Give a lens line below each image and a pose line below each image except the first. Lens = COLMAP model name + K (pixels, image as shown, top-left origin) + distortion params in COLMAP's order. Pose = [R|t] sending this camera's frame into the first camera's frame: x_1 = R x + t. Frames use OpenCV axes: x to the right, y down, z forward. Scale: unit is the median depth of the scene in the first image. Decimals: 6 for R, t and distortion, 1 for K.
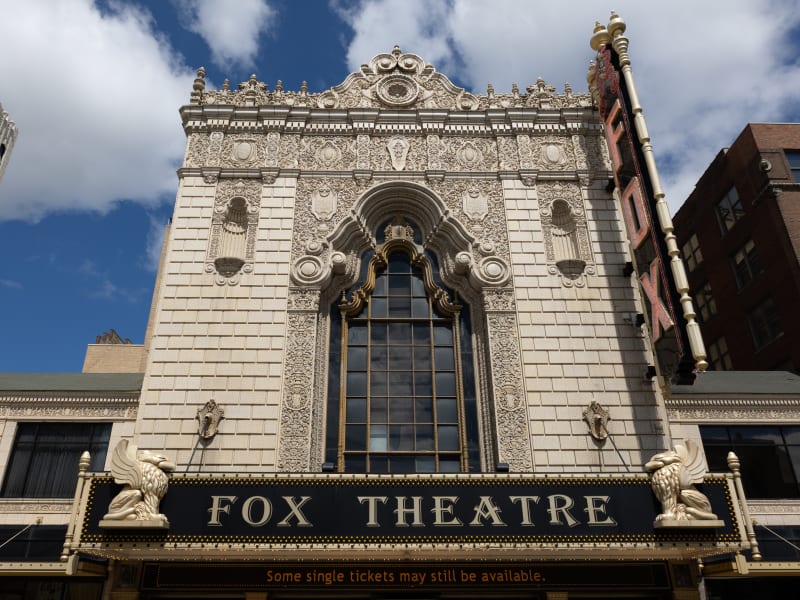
lens RADIAL K [[635.3, 0, 375.9], [0, 635.3, 298.8], [0, 0, 1]] dist [-0.004595, 0.001990]
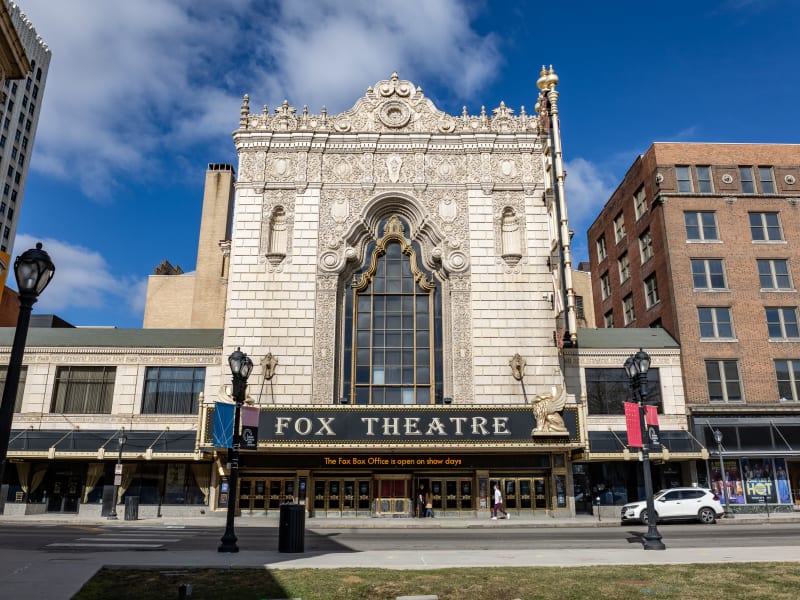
lens RADIAL K [[665.5, 0, 396.4], [0, 665.5, 284.2], [0, 0, 1]] dist [-0.048687, 0.002702]
pose [[0.999997, 0.000490, -0.002409, 0.066089], [-0.000090, 0.986572, 0.163327, -0.320627], [0.002456, -0.163326, 0.986569, -0.674504]]
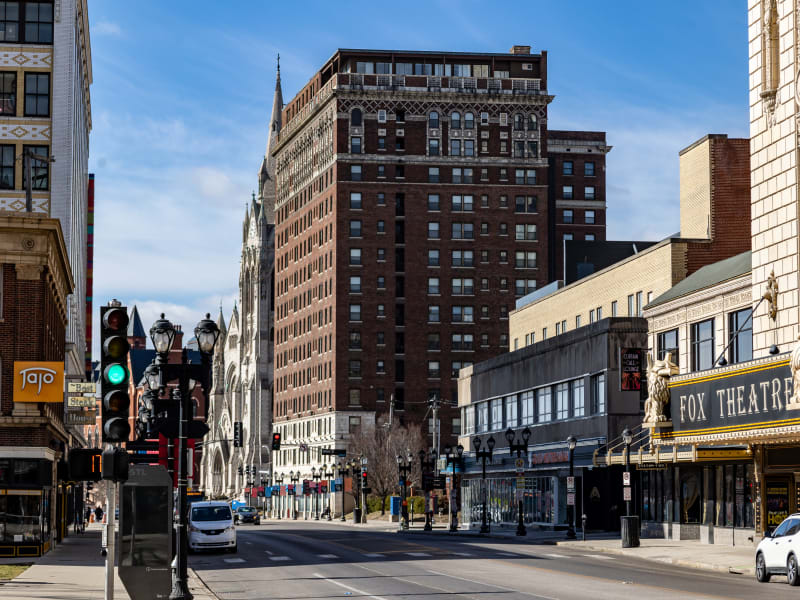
lens RADIAL K [[2082.3, 0, 400.0], [0, 2082.3, 300.0], [0, 0, 1]] dist [-0.011537, -0.130821]
pose [[0.110893, -0.087714, -0.989954, 3.056611], [0.463409, 0.885746, -0.026571, 0.033260], [0.879178, -0.455807, 0.138871, 0.144449]]
